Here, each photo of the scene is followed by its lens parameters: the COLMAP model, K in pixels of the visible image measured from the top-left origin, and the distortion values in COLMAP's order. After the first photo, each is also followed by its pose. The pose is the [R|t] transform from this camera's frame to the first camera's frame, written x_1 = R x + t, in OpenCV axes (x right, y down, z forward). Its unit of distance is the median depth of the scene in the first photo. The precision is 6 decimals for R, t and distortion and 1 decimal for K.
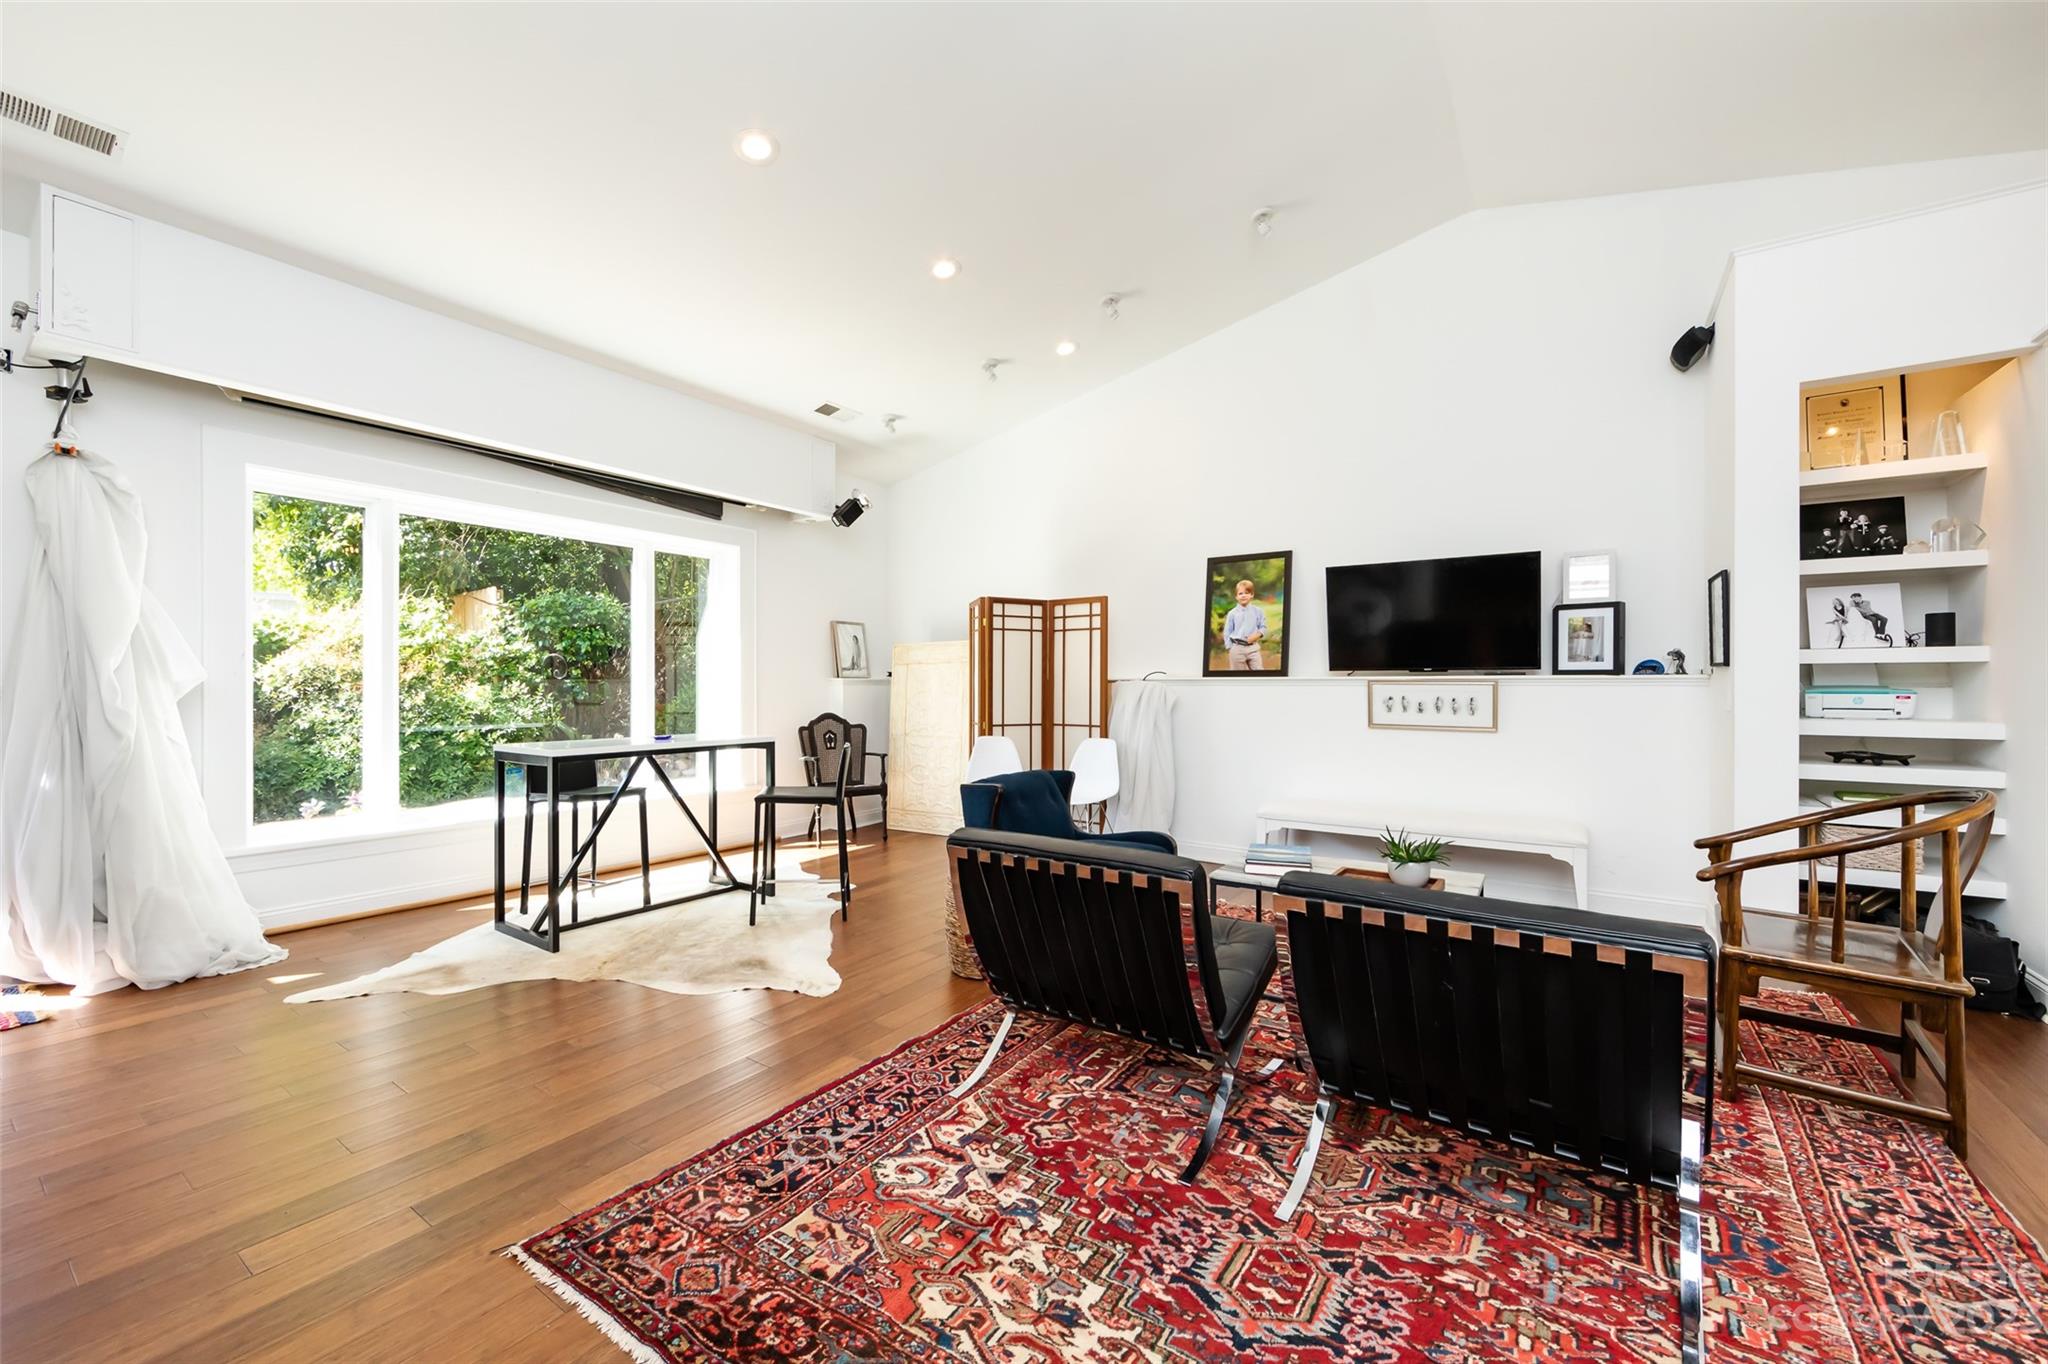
lens RADIAL K [[806.9, 0, 1014.0], [0, 806.9, 686.1], [0, 0, 1]] dist [-0.001022, -0.000565]
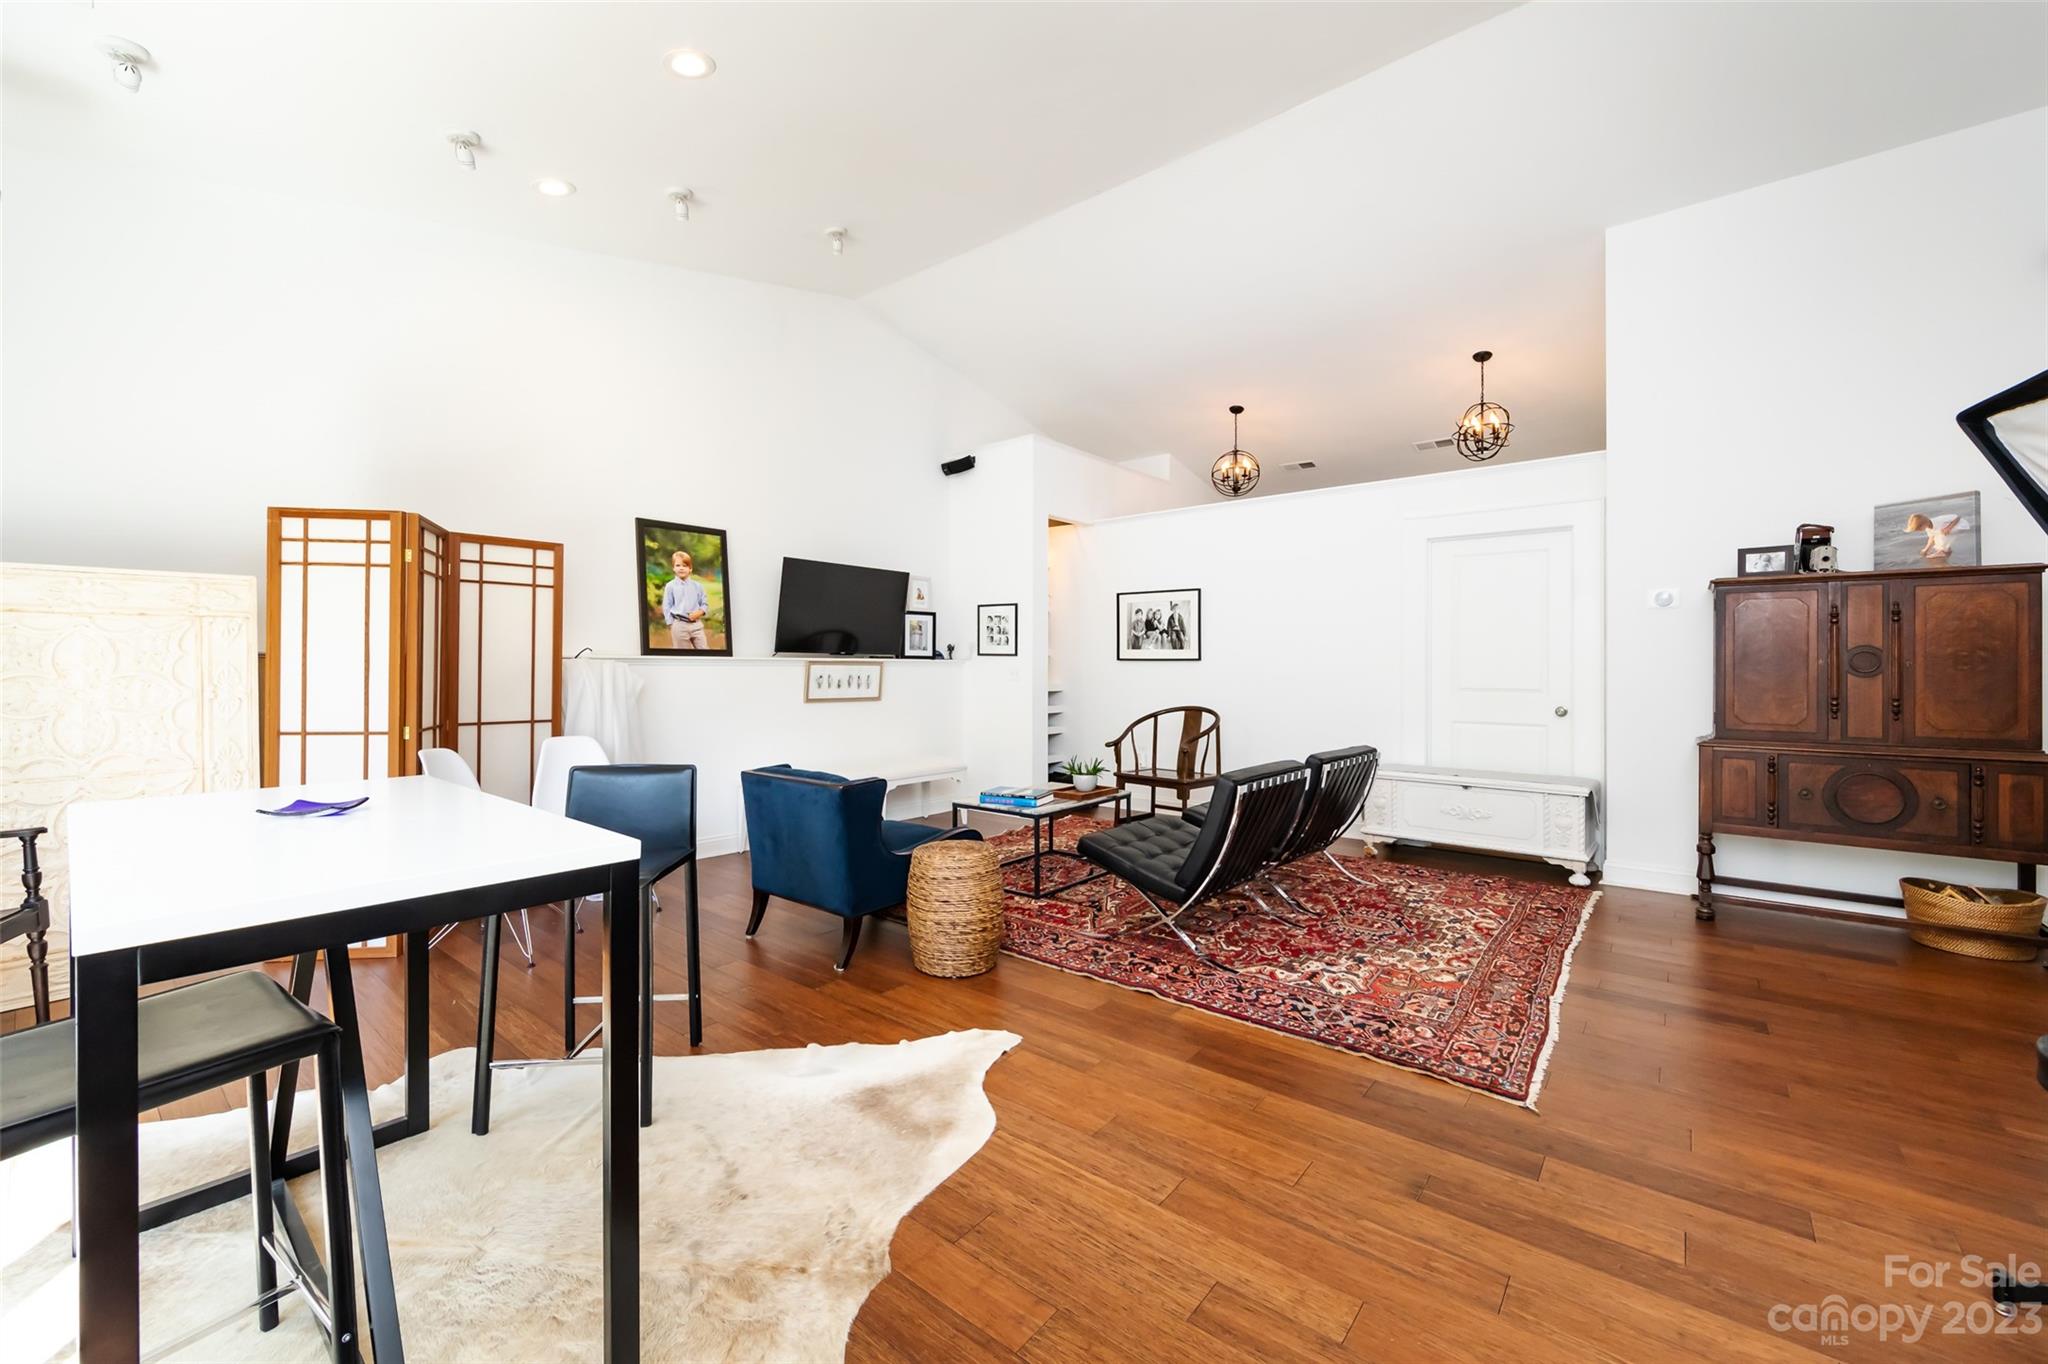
lens RADIAL K [[822.6, 0, 1030.9], [0, 822.6, 664.1], [0, 0, 1]] dist [0.000120, -0.000036]
pose [[0.069577, 0.003845, 0.997569, -0.807229], [-0.001233, 0.999992, -0.003769, 0.000907], [-0.997576, -0.000968, 0.069582, 0.691128]]
